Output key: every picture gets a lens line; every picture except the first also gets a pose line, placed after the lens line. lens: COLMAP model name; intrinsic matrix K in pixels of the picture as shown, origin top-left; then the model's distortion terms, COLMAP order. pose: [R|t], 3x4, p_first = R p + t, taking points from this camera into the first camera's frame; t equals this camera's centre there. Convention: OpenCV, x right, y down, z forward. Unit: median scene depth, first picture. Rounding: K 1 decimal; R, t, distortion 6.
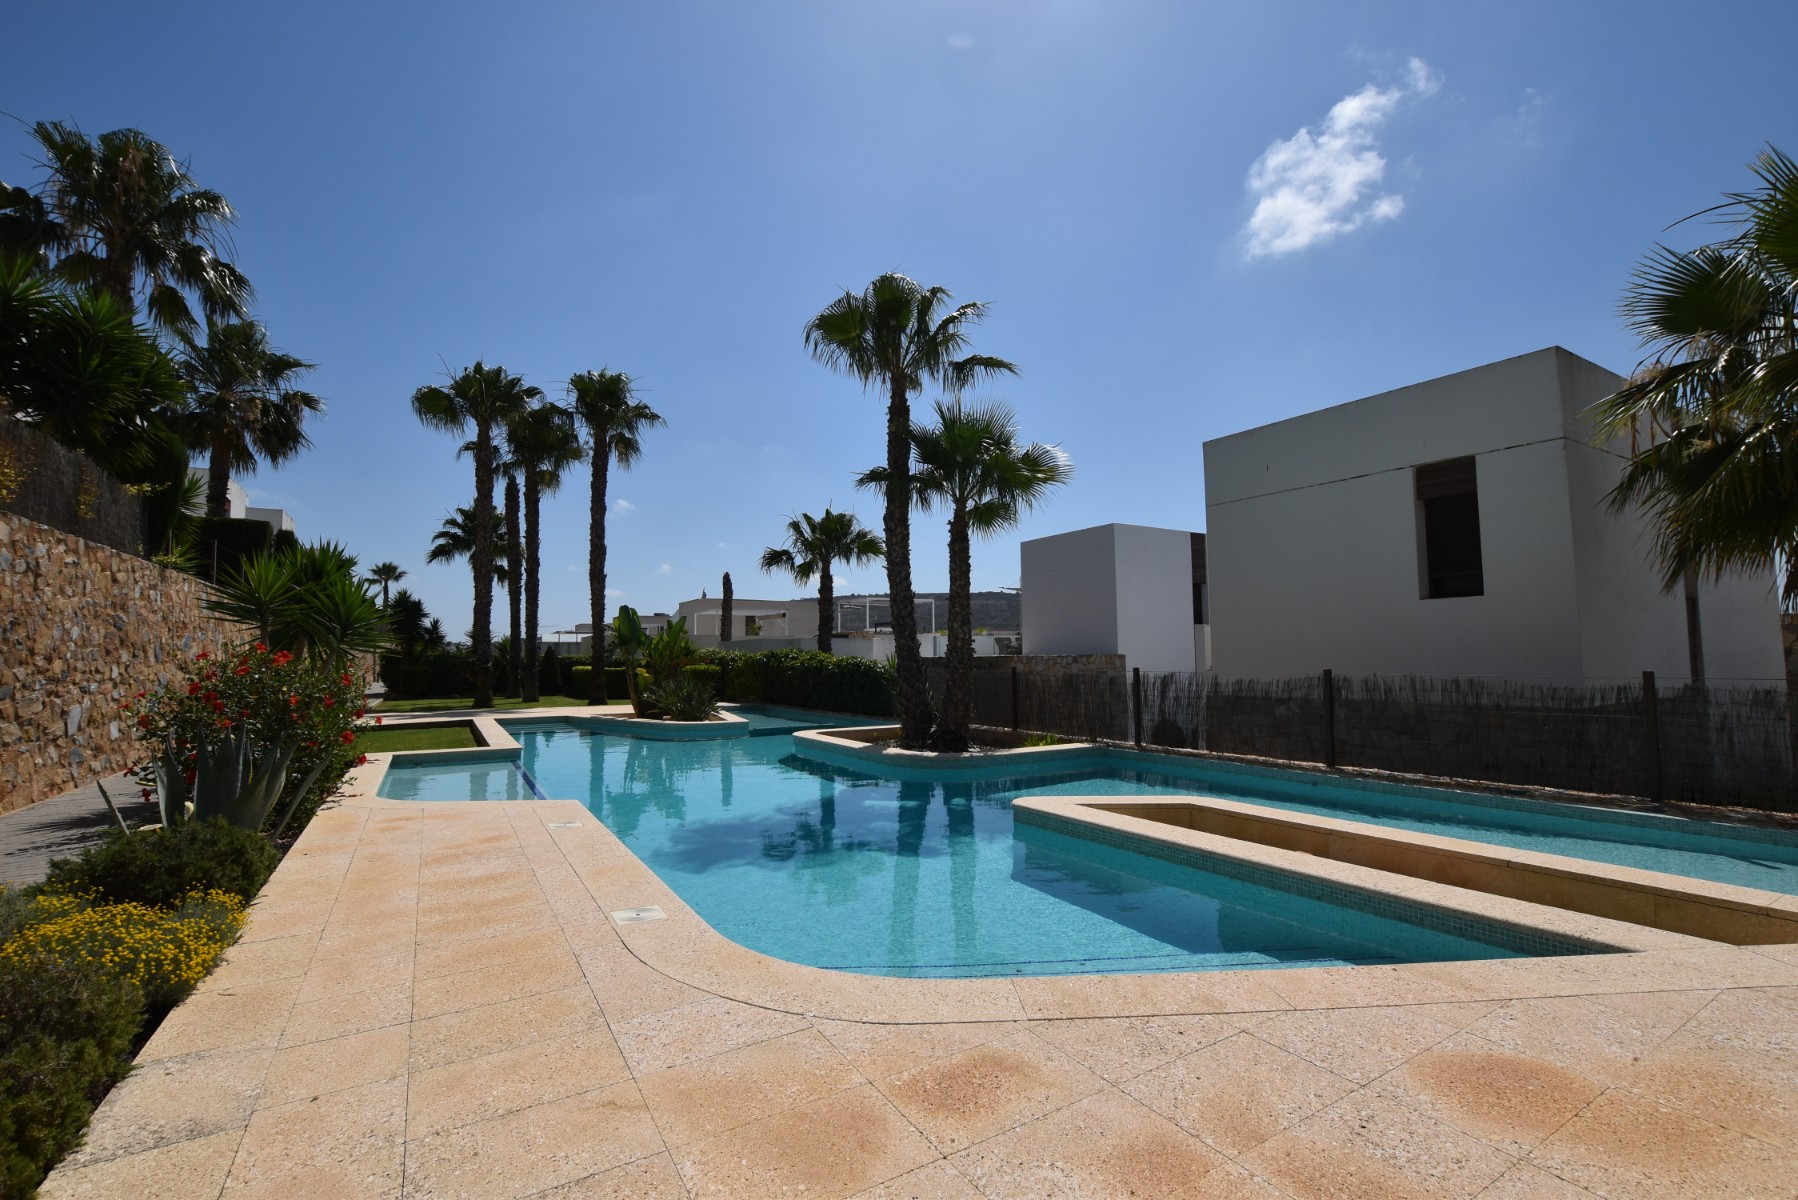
lens RADIAL K [[792.0, 0, 901.5], [0, 792.0, 603.4], [0, 0, 1]] dist [-0.036918, 0.007101]
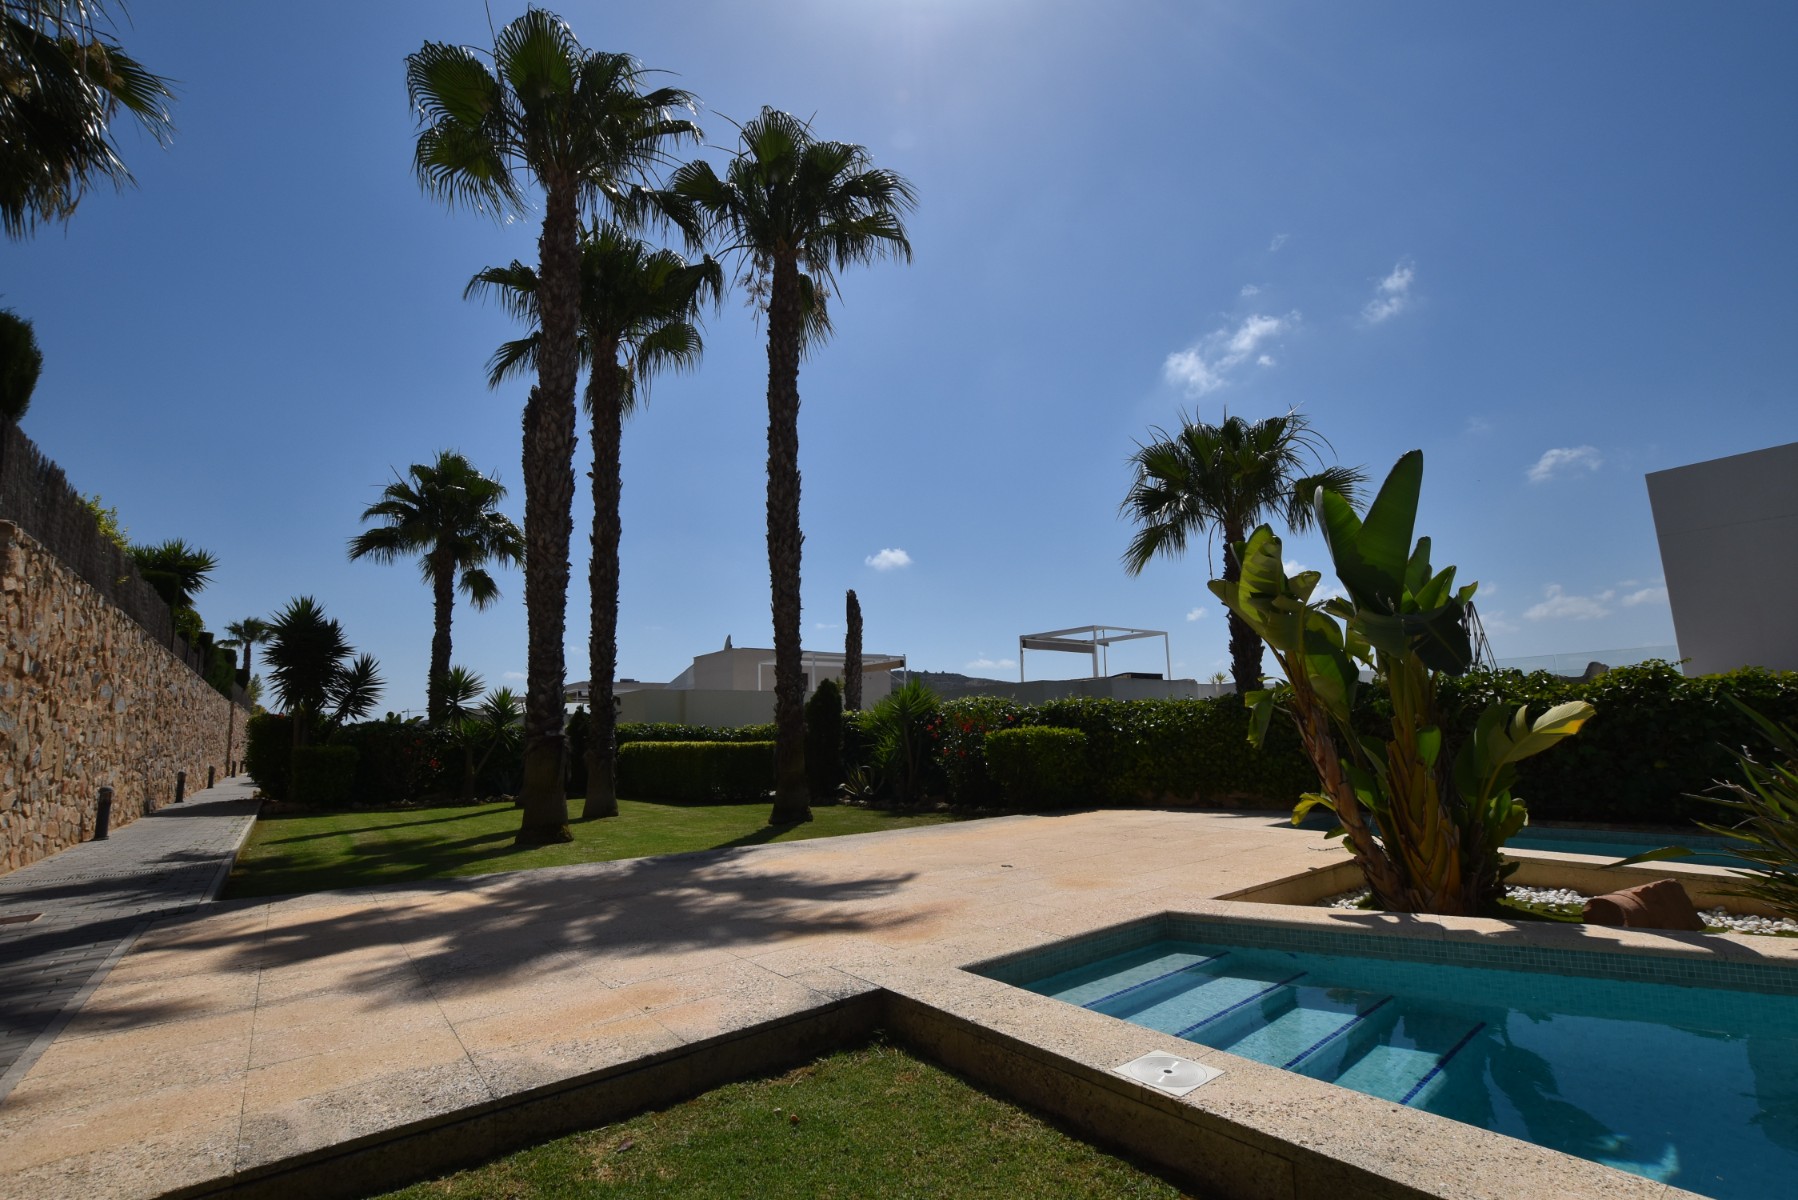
lens RADIAL K [[792.0, 0, 901.5], [0, 792.0, 603.4], [0, 0, 1]] dist [-0.036918, 0.007101]
pose [[0.993037, 0.003597, 0.117750, -0.486230], [0.008240, 0.994965, -0.099887, 0.066743], [-0.117516, 0.100162, 0.988007, 0.703439]]
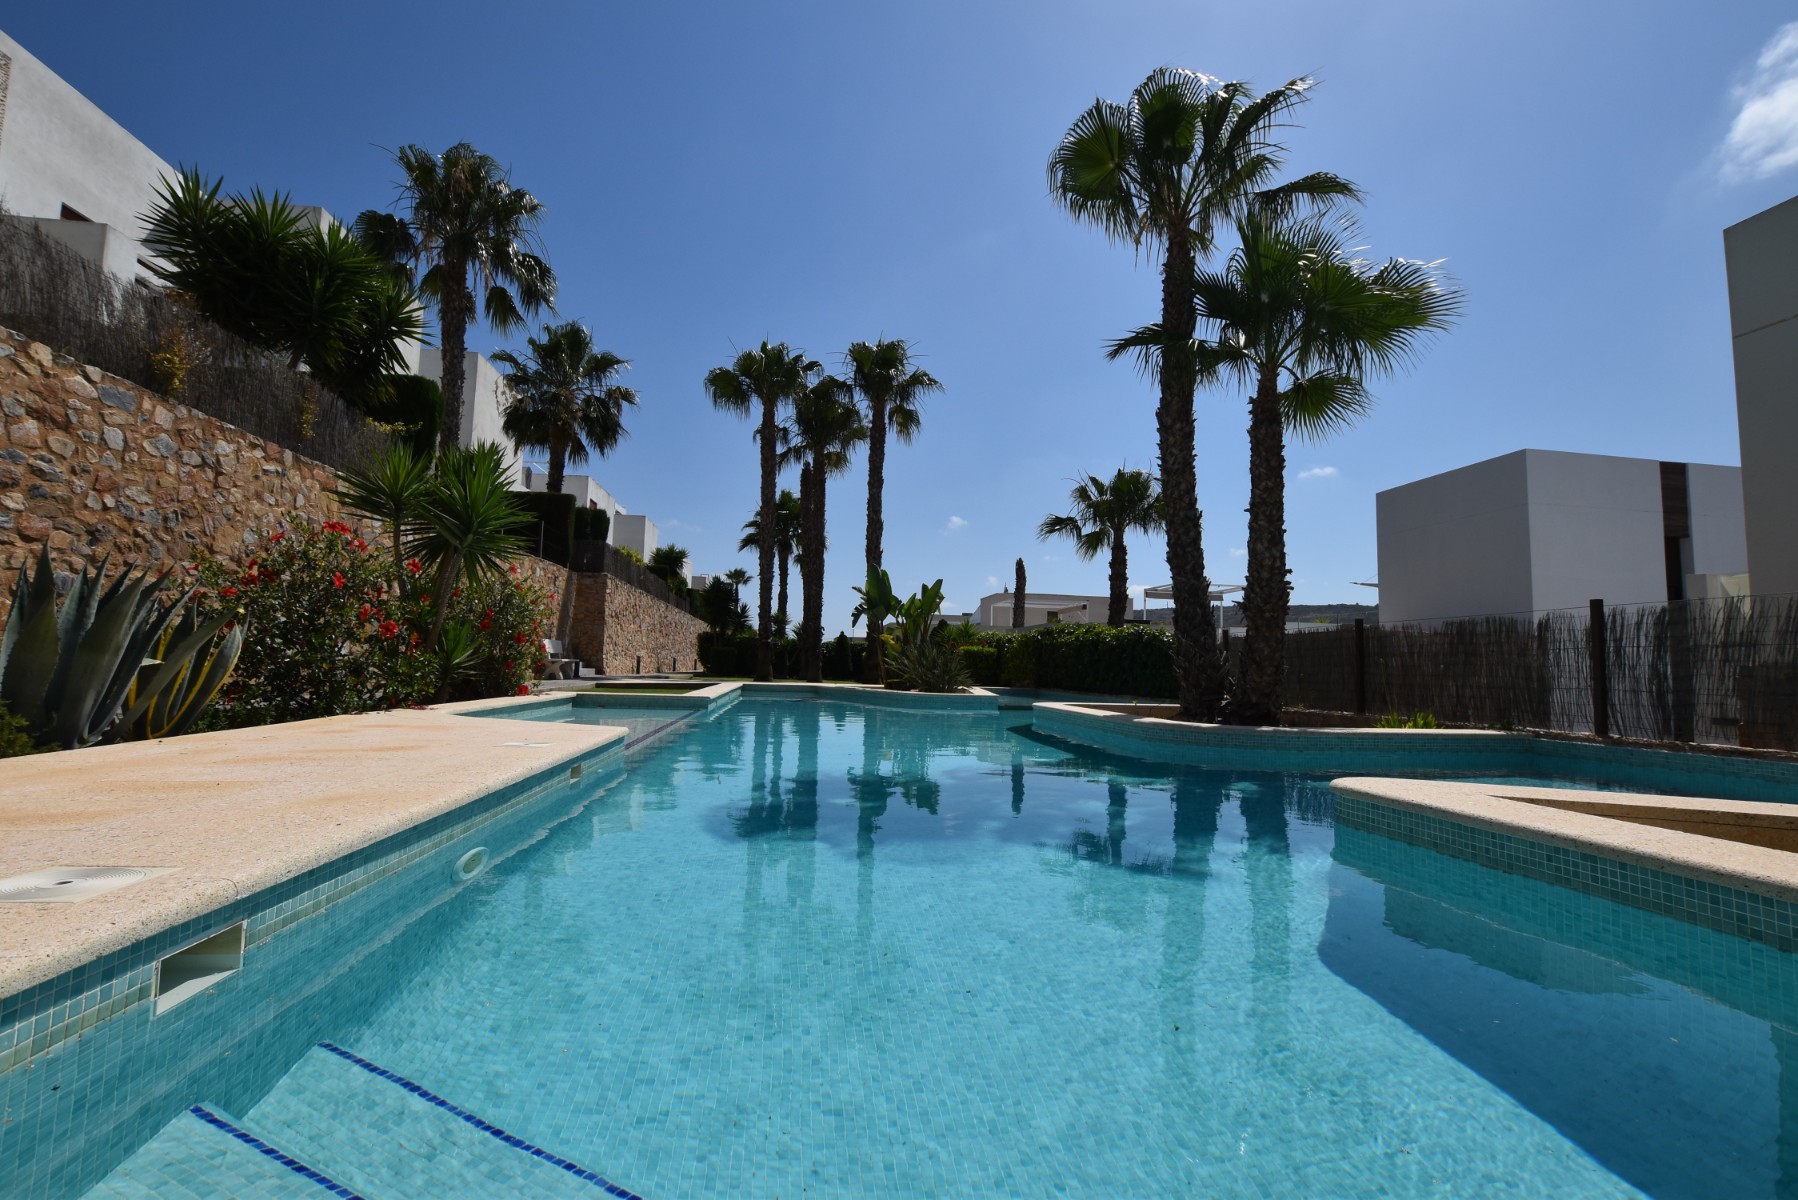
lens RADIAL K [[792.0, 0, 901.5], [0, 792.0, 603.4], [0, 0, 1]] dist [-0.036918, 0.007101]
pose [[0.920327, 0.002128, -0.391145, 0.030373], [-0.008275, 0.999867, -0.014030, 0.053755], [0.391063, 0.016149, 0.920222, 0.164187]]
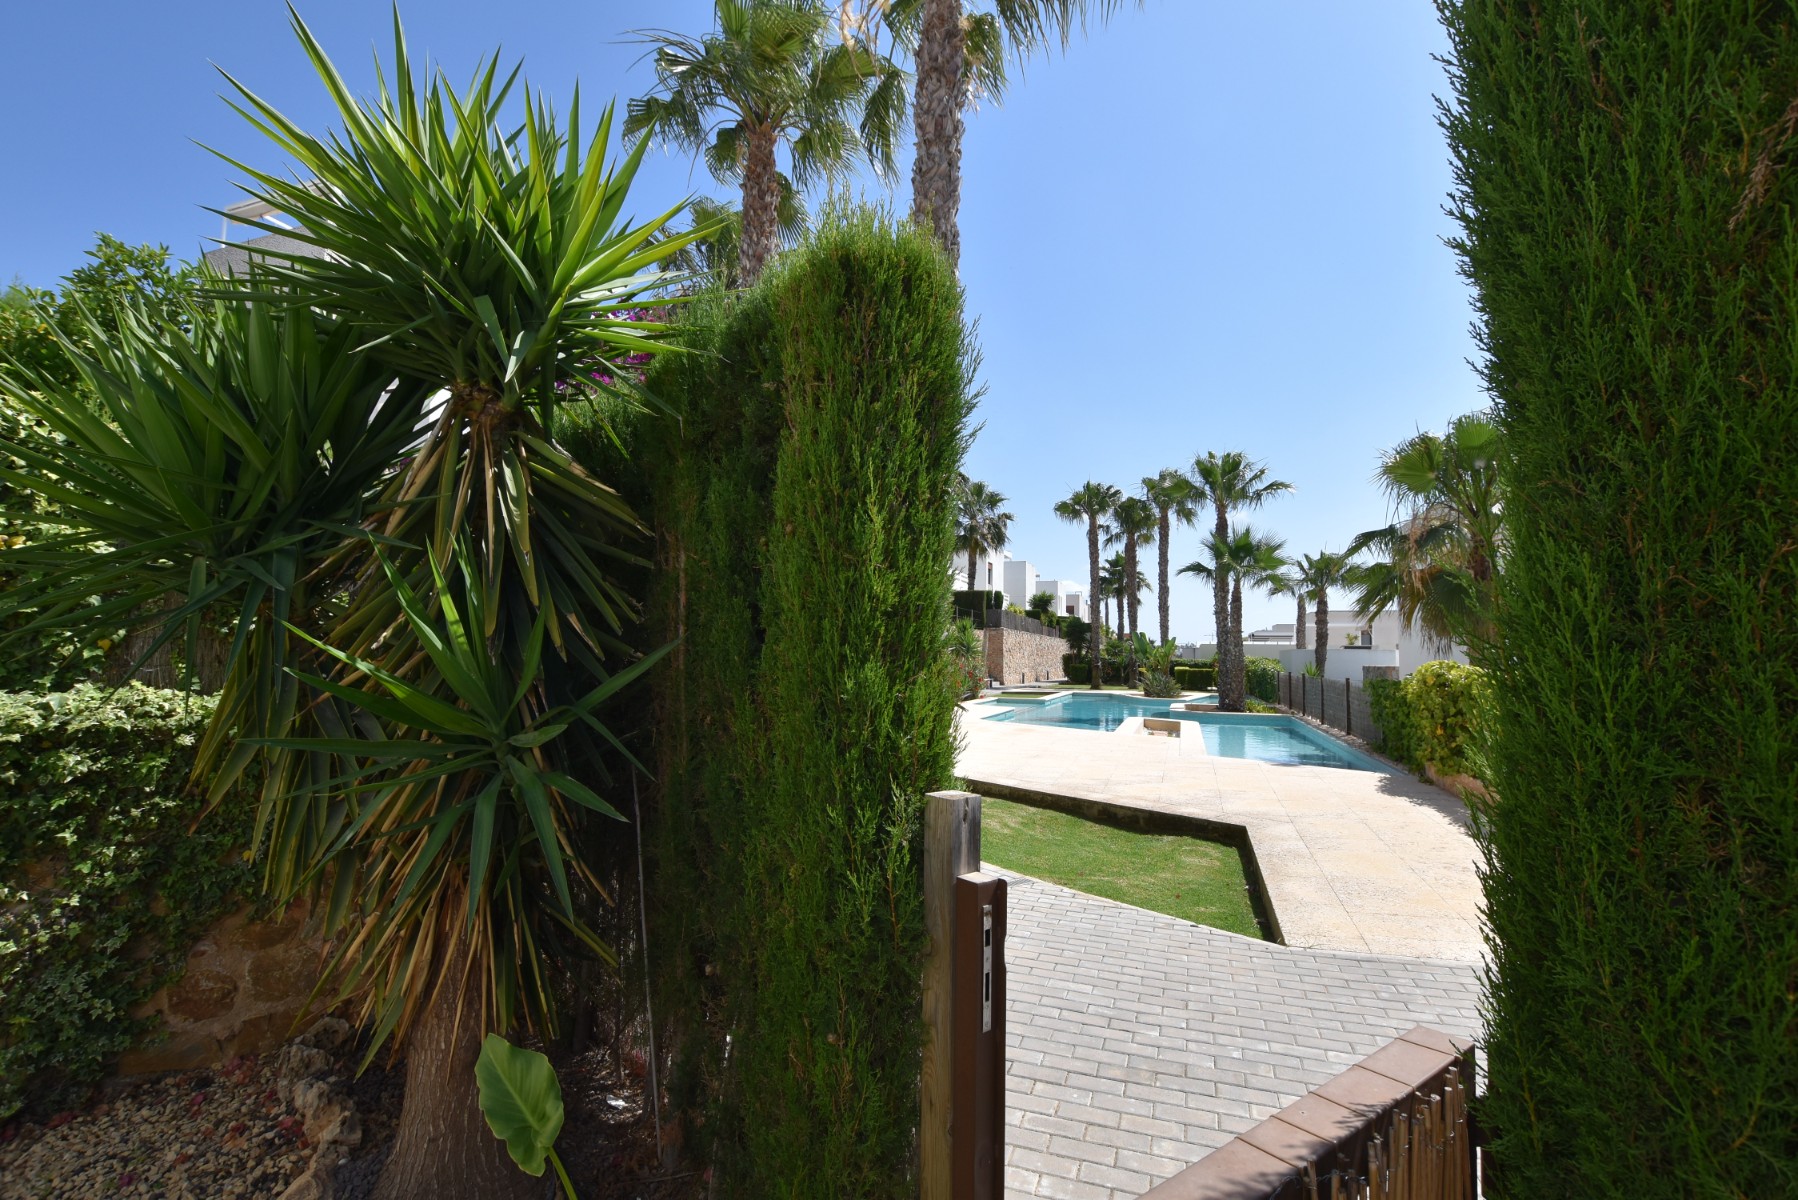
lens RADIAL K [[792.0, 0, 901.5], [0, 792.0, 603.4], [0, 0, 1]] dist [-0.036918, 0.007101]
pose [[0.633889, -0.032760, -0.772730, 0.611825], [0.030986, 0.999376, -0.016950, -0.040389], [0.772803, -0.013199, 0.634508, -0.458015]]
